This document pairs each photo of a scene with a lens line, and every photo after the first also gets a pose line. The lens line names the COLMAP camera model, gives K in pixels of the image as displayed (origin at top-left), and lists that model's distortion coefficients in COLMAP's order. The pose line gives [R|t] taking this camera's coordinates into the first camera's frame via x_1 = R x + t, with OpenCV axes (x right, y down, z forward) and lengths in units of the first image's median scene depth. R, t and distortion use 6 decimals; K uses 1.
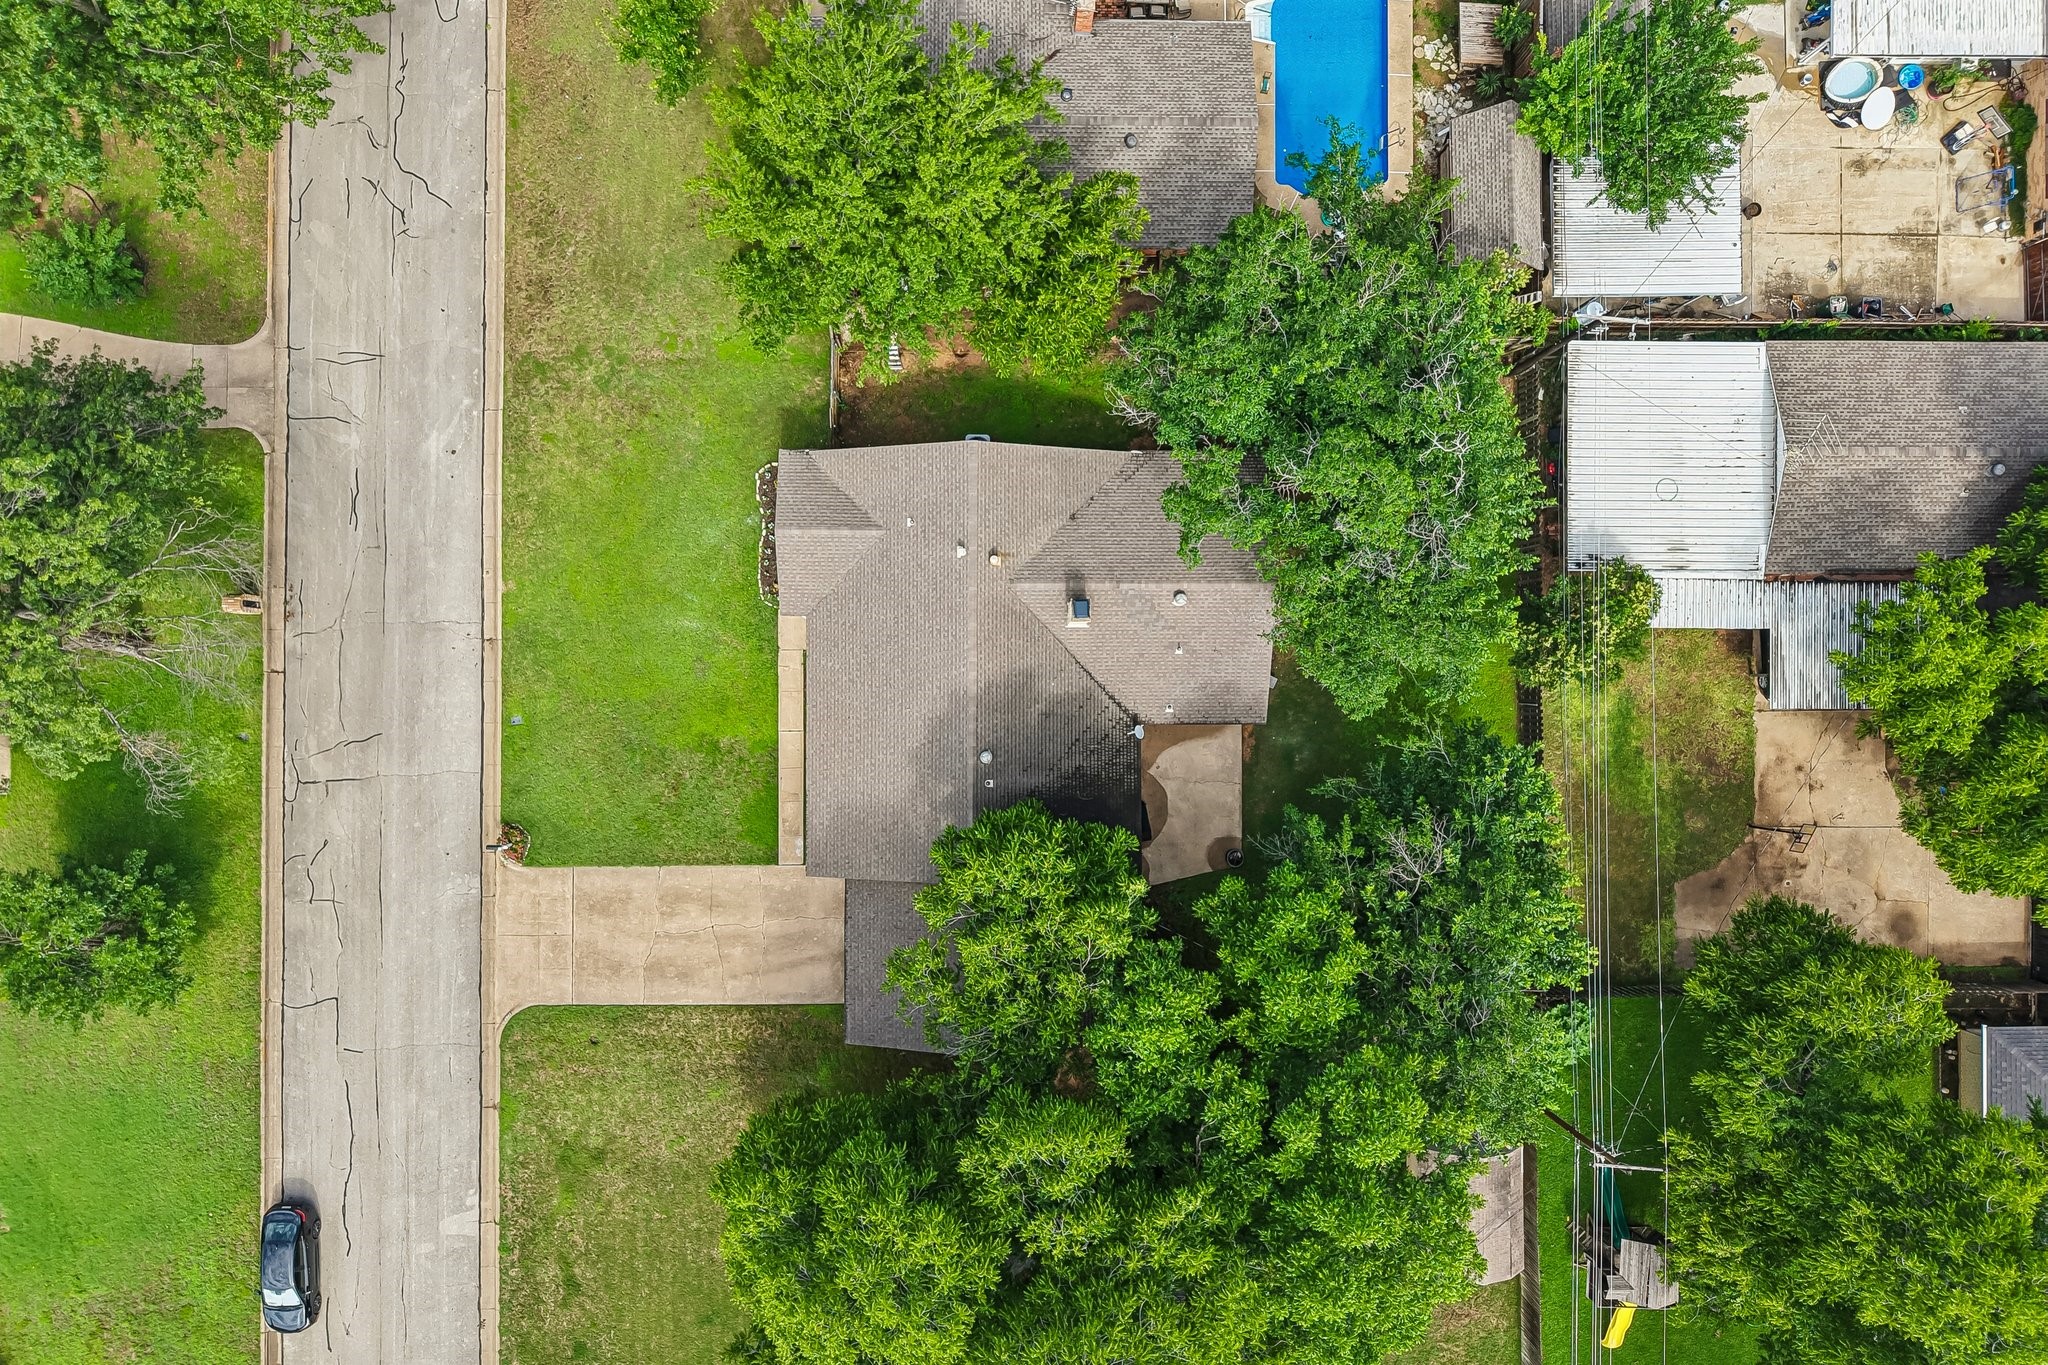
lens RADIAL K [[1389.3, 0, 1024.0], [0, 1389.3, 682.5], [0, 0, 1]] dist [0.006366, 0.002053]
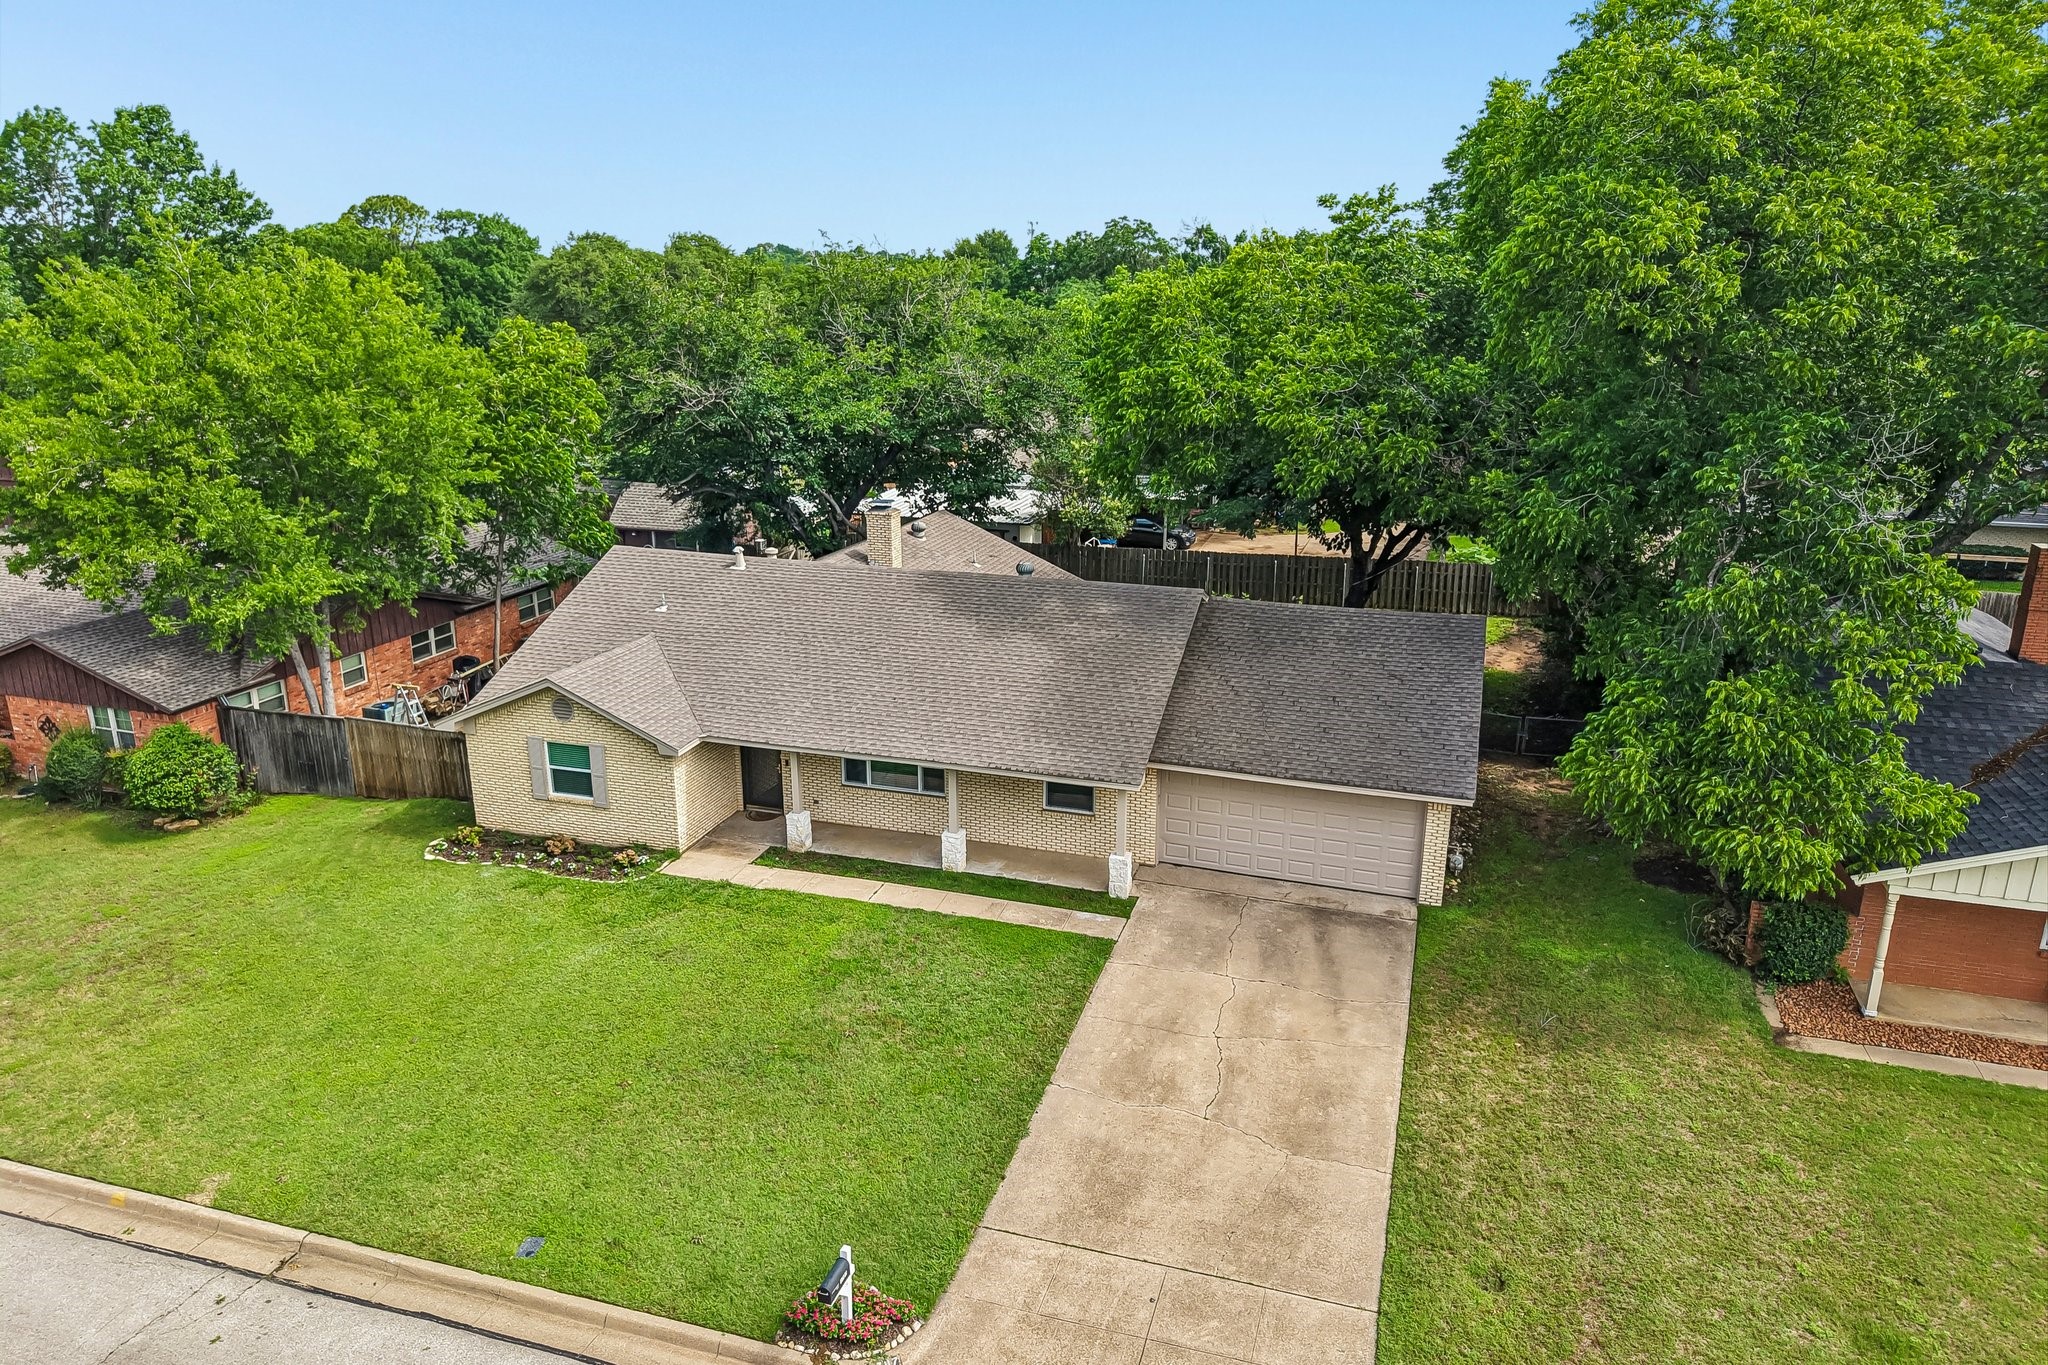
lens RADIAL K [[1389.3, 0, 1024.0], [0, 1389.3, 682.5], [0, 0, 1]] dist [0.006366, 0.002053]
pose [[0.305131, -0.294758, 0.905546, -0.601897], [0.952310, 0.094157, -0.290240, 0.233441], [0.000288, 0.950922, 0.309432, 0.760538]]
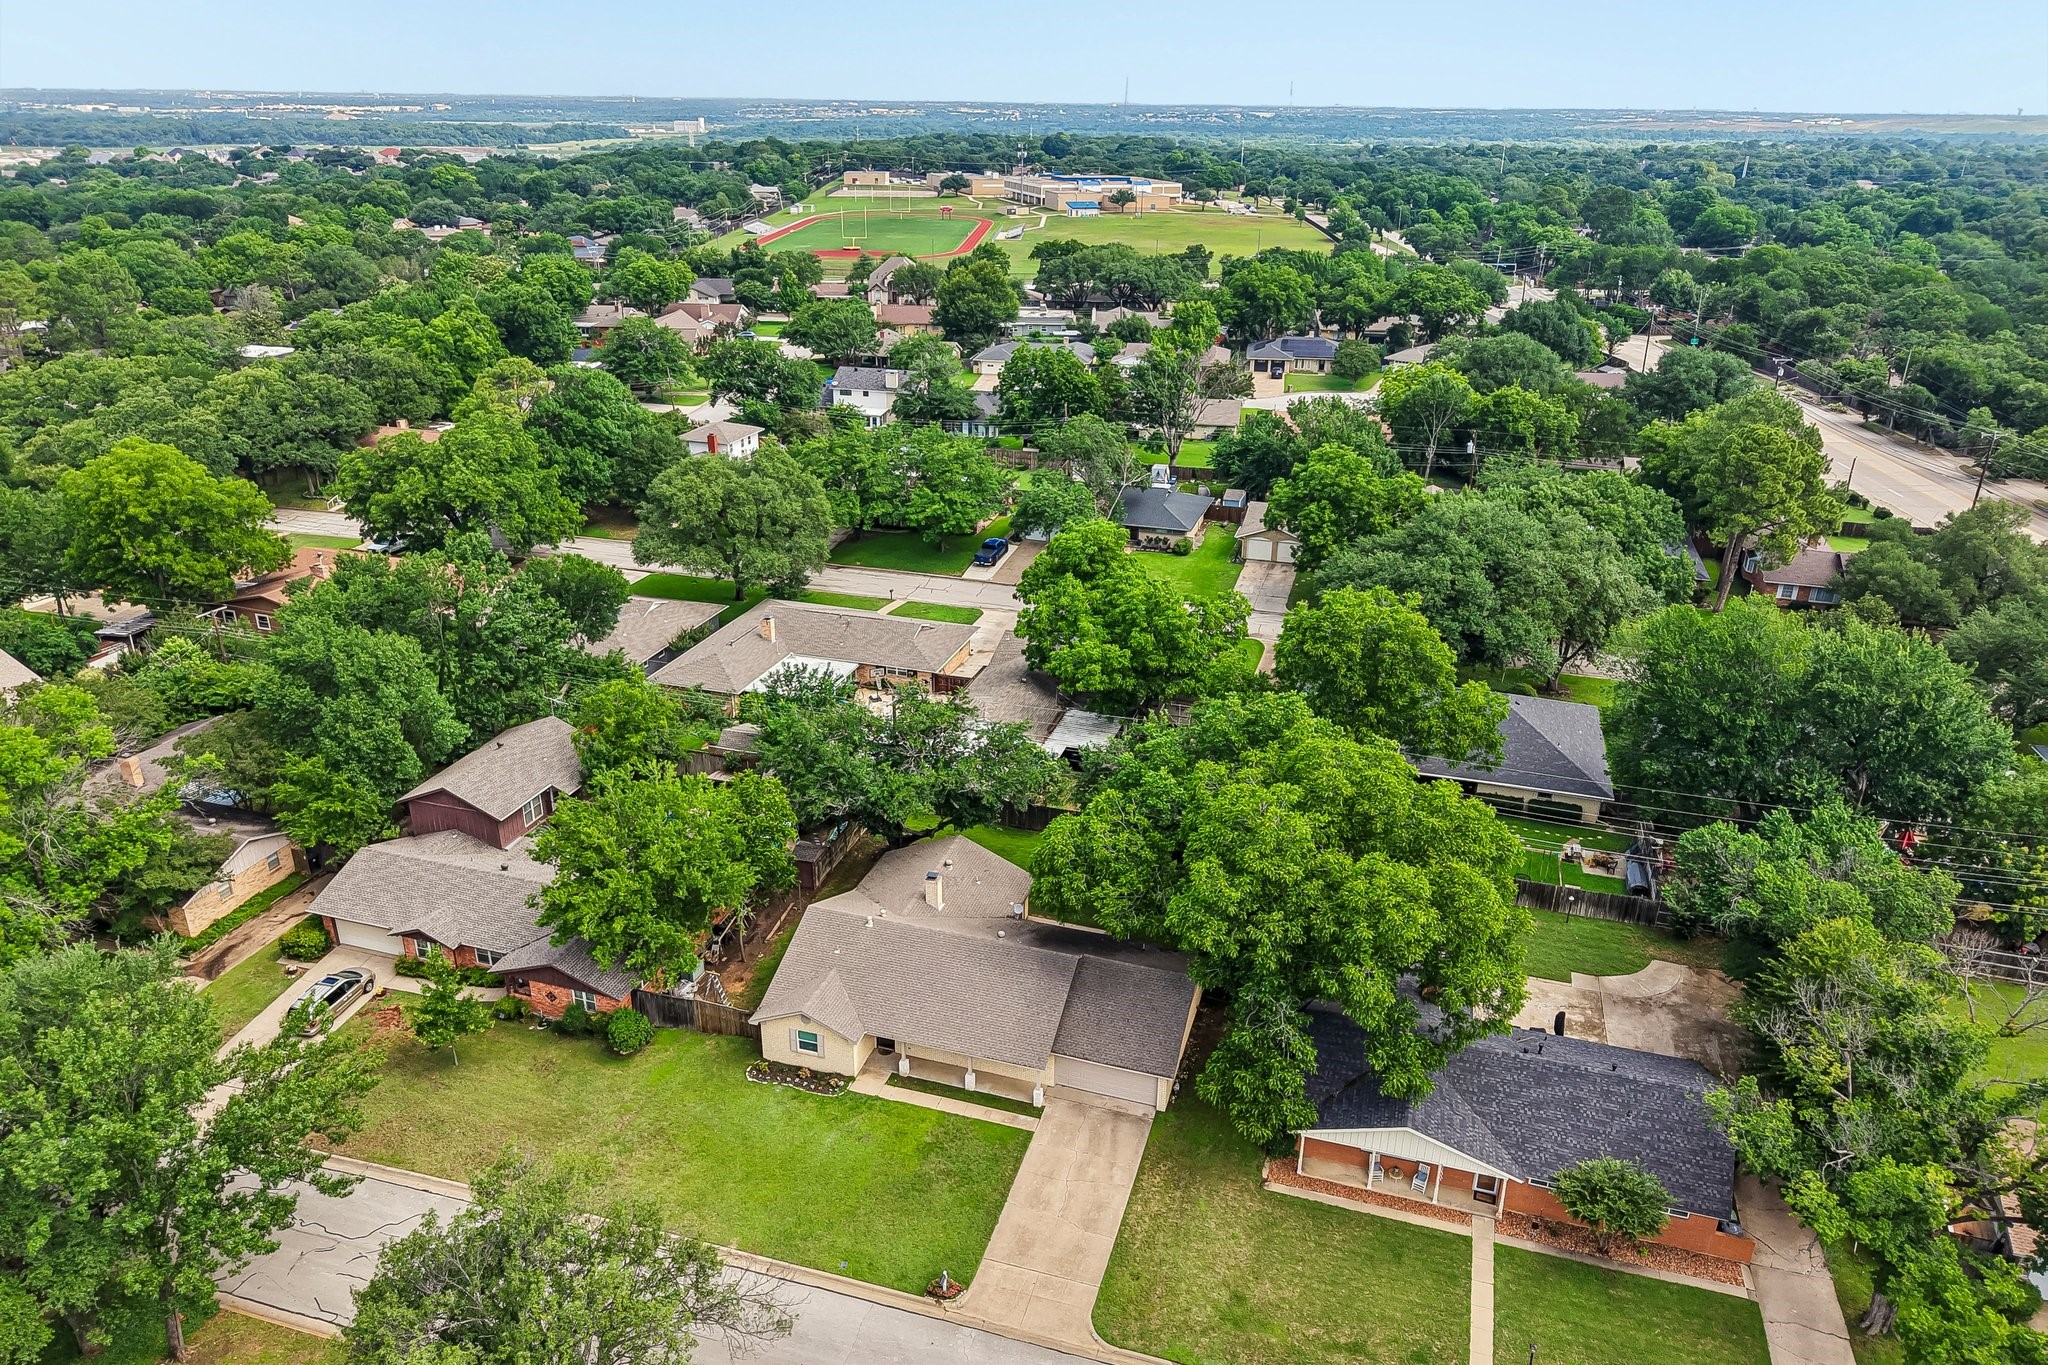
lens RADIAL K [[1389.3, 0, 1024.0], [0, 1389.3, 682.5], [0, 0, 1]] dist [0.006366, 0.002053]
pose [[0.300149, -0.385959, 0.872322, -1.126683], [0.953849, 0.130119, -0.270630, 0.412142], [-0.009053, 0.913293, 0.407202, 0.107505]]
